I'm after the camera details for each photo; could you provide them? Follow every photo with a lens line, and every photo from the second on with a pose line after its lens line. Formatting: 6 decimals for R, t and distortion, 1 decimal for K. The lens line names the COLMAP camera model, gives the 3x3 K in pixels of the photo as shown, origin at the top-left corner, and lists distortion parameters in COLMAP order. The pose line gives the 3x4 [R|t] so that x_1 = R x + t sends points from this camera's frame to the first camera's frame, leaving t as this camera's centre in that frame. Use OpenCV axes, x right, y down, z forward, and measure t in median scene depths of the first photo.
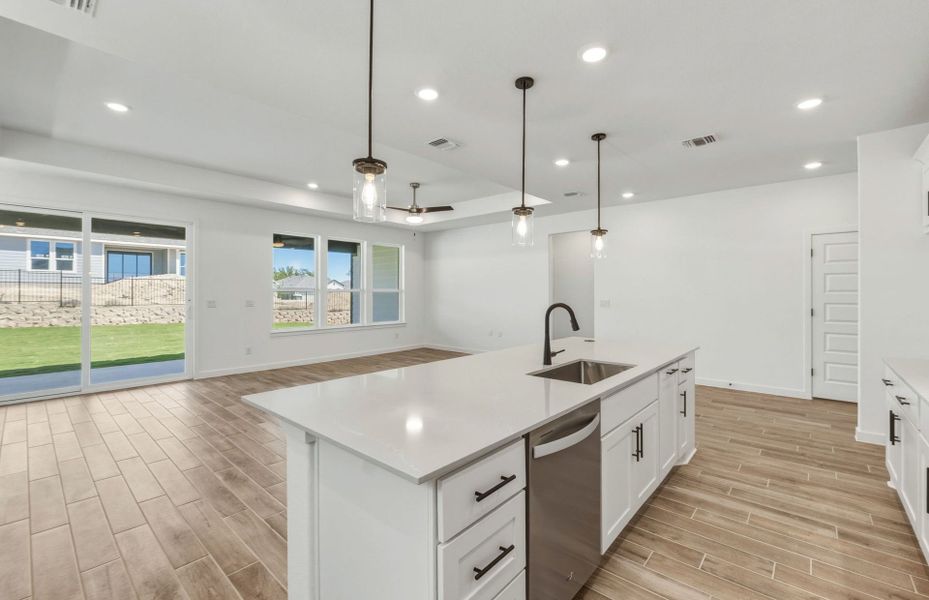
lens RADIAL K [[396.1, 0, 465.7], [0, 396.1, 294.7], [0, 0, 1]] dist [-0.003090, -0.000806]
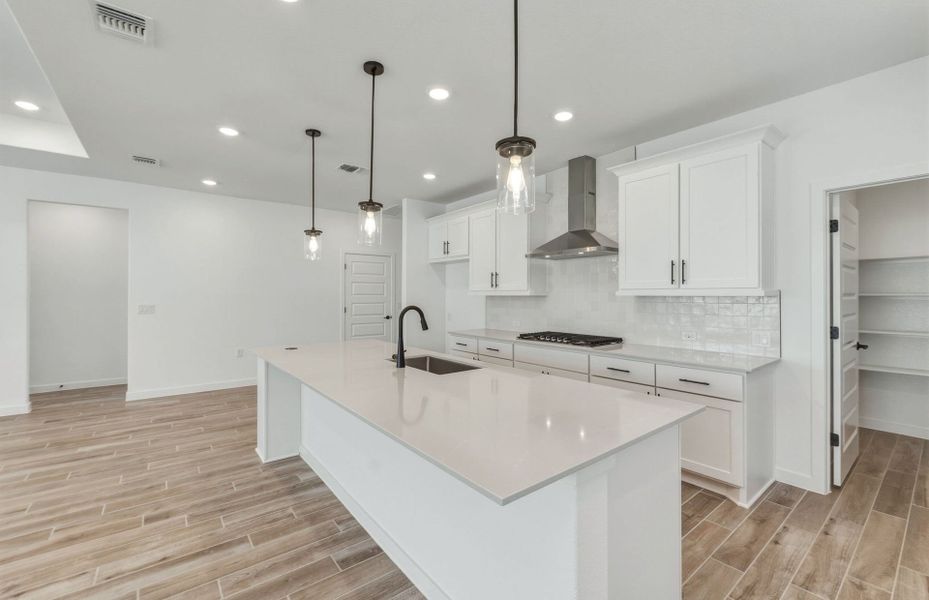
lens RADIAL K [[390.0, 0, 470.5], [0, 390.0, 292.0], [0, 0, 1]] dist [-0.002888, -0.000833]
pose [[0.177217, 0.008364, 0.984136, -0.128383], [0.003687, 0.999951, -0.009162, -0.000904], [-0.984165, 0.005252, 0.177178, 0.112387]]
